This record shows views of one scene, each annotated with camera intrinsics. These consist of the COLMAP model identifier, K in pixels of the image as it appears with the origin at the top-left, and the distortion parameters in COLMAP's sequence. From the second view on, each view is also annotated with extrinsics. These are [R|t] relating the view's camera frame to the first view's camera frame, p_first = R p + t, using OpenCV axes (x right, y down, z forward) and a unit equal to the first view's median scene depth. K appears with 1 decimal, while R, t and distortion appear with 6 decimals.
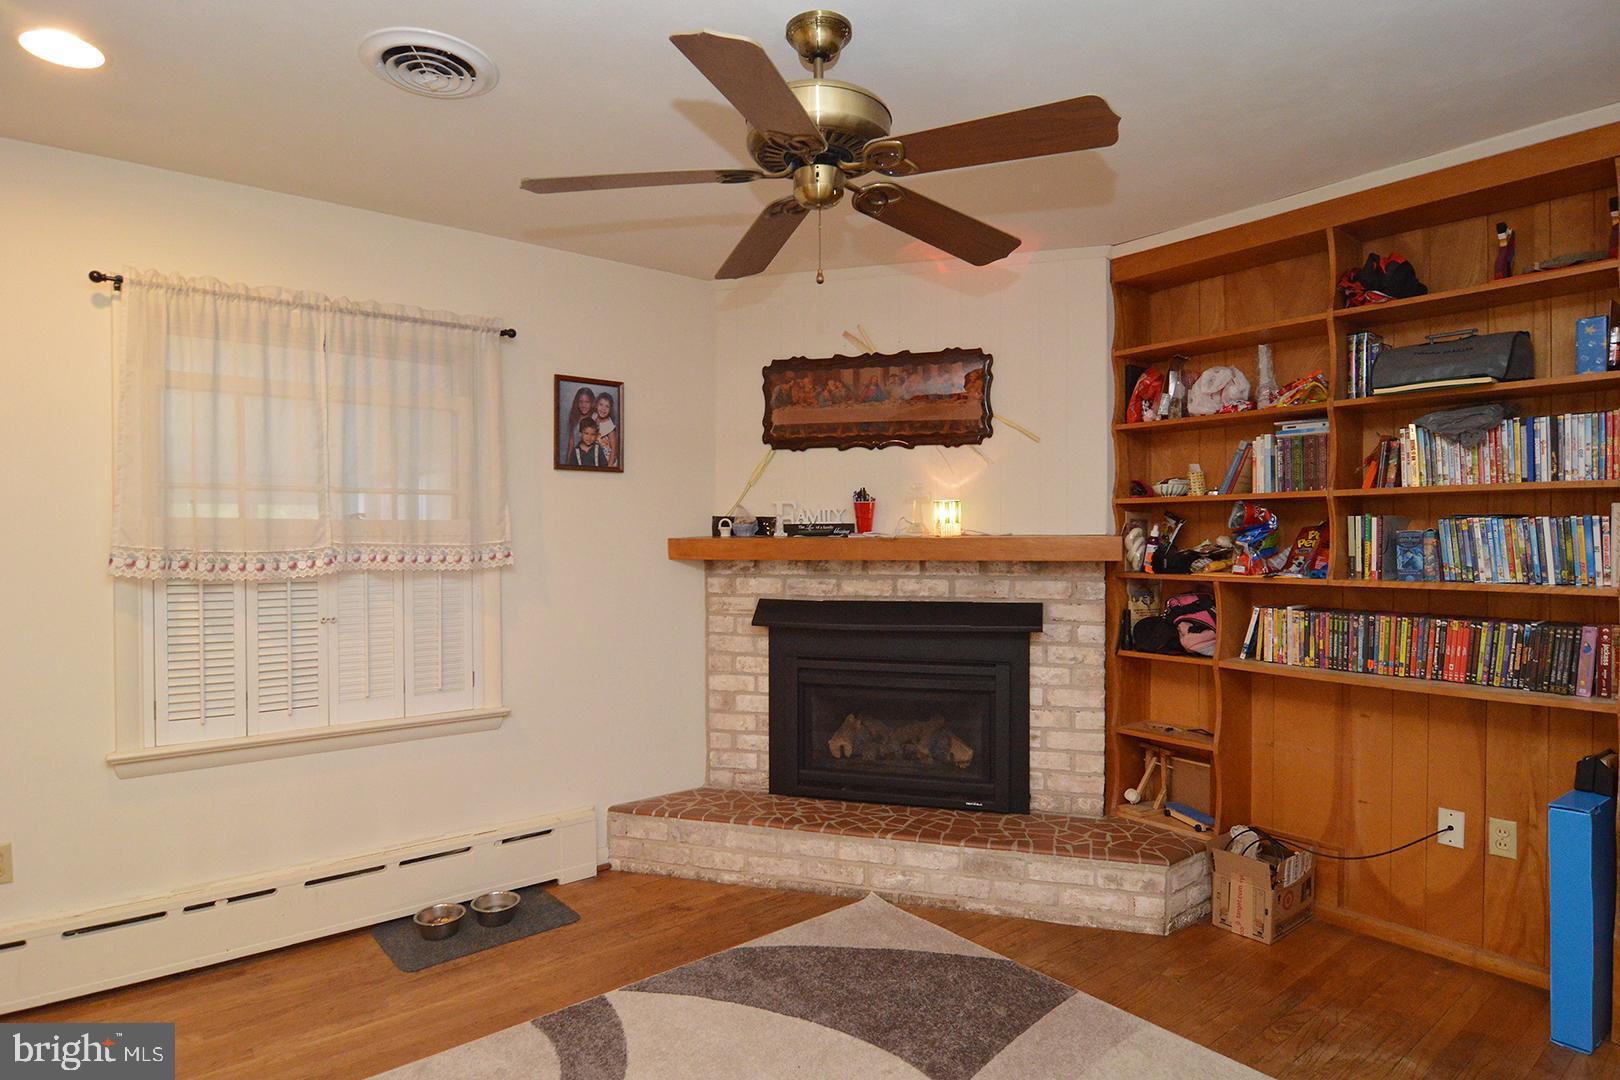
lens RADIAL K [[881.5, 0, 809.4], [0, 881.5, 546.0], [0, 0, 1]] dist [-0.006676, -0.010708]
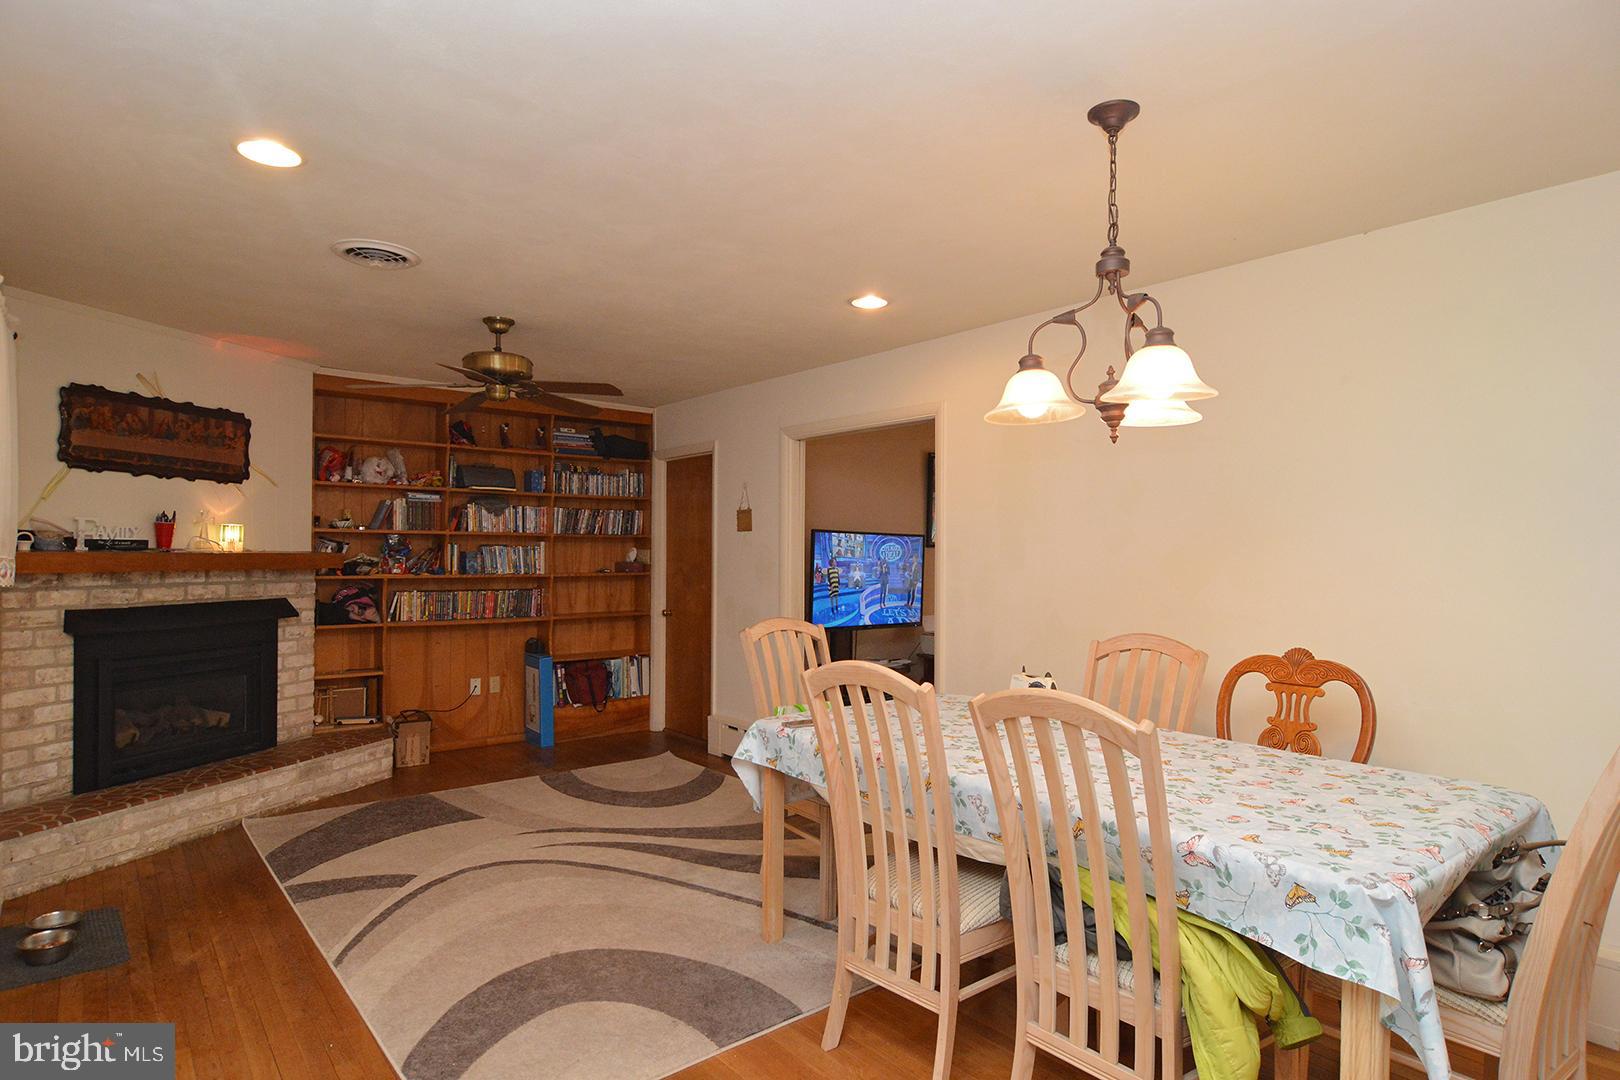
lens RADIAL K [[881.5, 0, 820.1], [0, 881.5, 547.2], [0, 0, 1]] dist [-0.006676, -0.010708]
pose [[-0.018671, 0.011400, 0.999761, -1.231980], [0.003217, 0.999931, -0.011342, -0.000021], [-0.999821, 0.003004, -0.018706, 0.143907]]
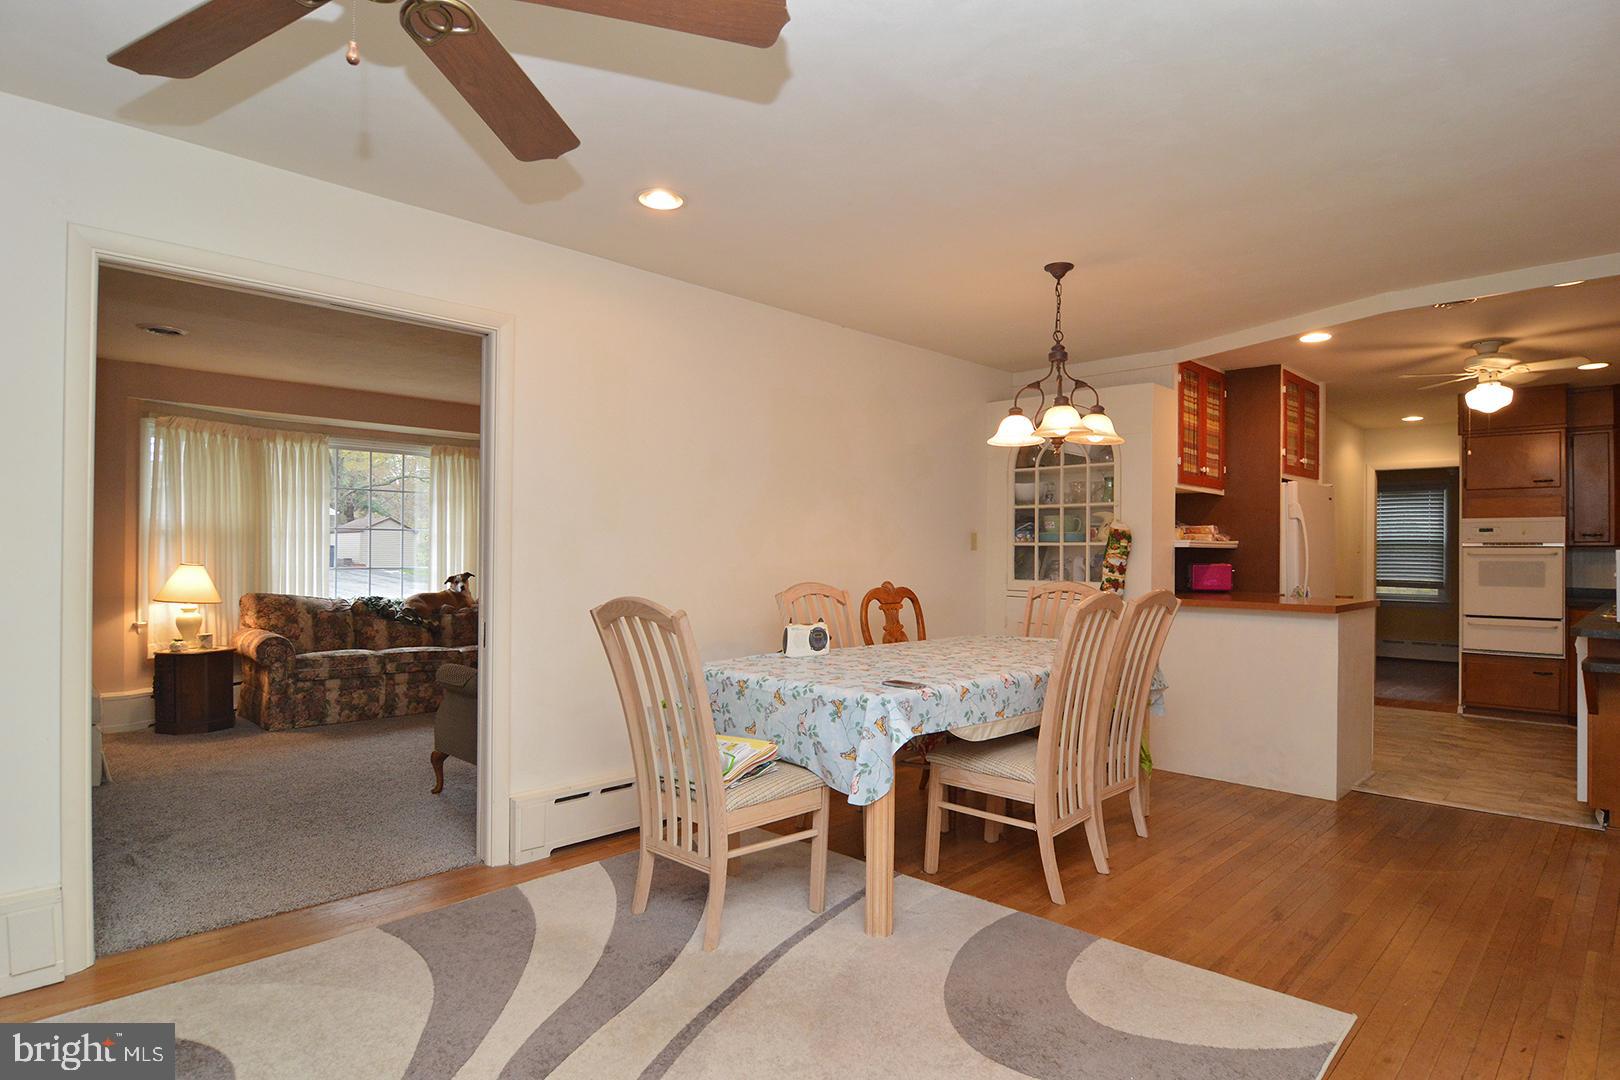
lens RADIAL K [[881.5, 0, 810.0], [0, 881.5, 544.3], [0, 0, 1]] dist [-0.006676, -0.010708]
pose [[-0.992268, -0.005679, -0.123987, -0.142693], [-0.005864, 0.999982, 0.001129, 0.029139], [0.123979, 0.001847, -0.992283, 0.991806]]
